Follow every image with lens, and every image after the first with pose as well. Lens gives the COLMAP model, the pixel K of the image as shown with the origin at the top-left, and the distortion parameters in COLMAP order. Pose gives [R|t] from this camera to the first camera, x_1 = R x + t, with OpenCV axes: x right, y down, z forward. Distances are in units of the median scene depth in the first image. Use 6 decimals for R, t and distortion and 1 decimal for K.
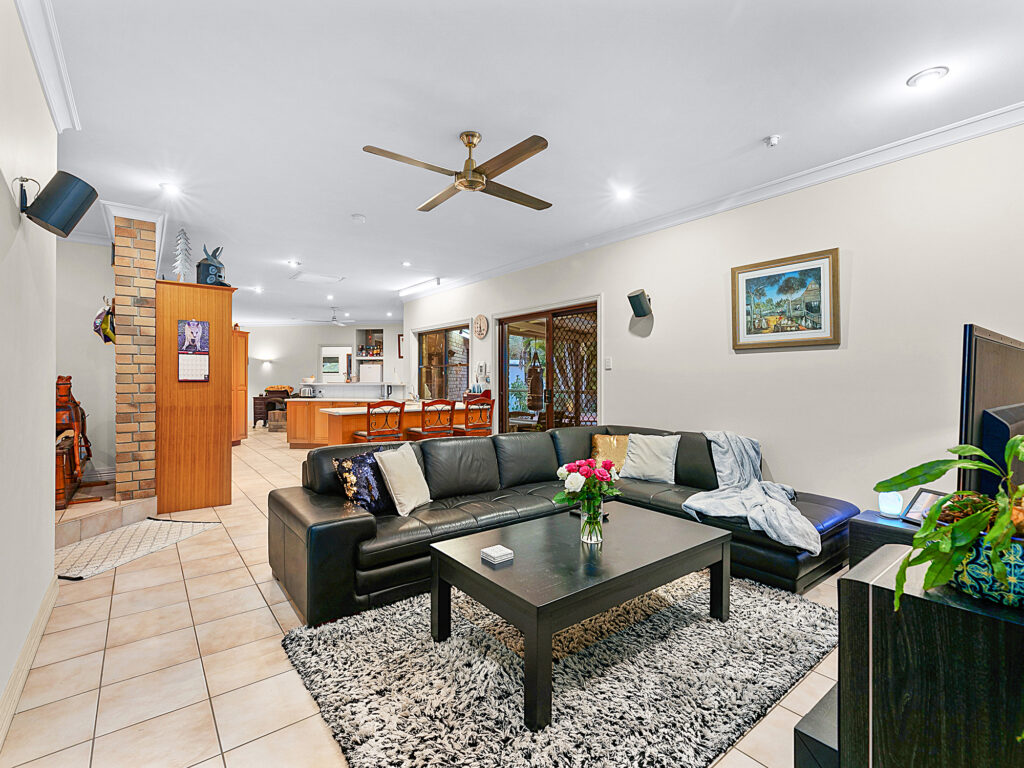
lens RADIAL K [[475.0, 0, 508.1], [0, 475.0, 383.6], [0, 0, 1]] dist [0.004767, 0.000246]
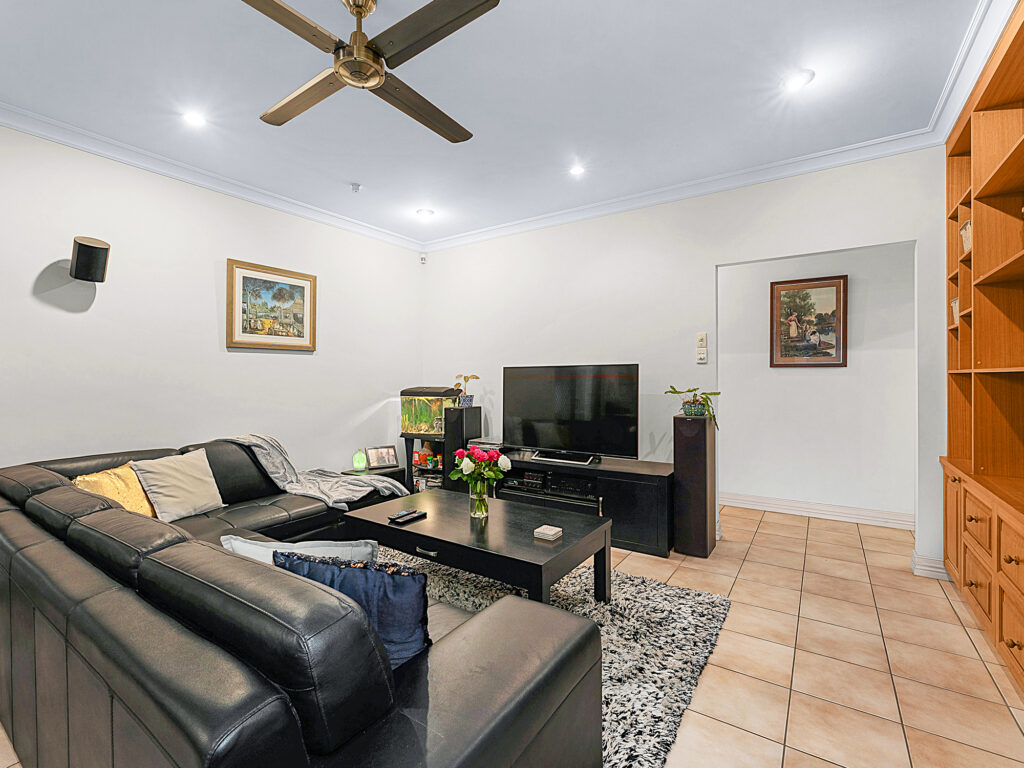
lens RADIAL K [[475.0, 0, 511.8], [0, 475.0, 380.7], [0, 0, 1]] dist [0.004767, 0.000246]
pose [[-0.322558, -0.004044, 0.946541, -0.620175], [0.009667, 0.999925, 0.007566, -0.008385], [-0.946500, 0.011590, -0.322495, 0.834450]]
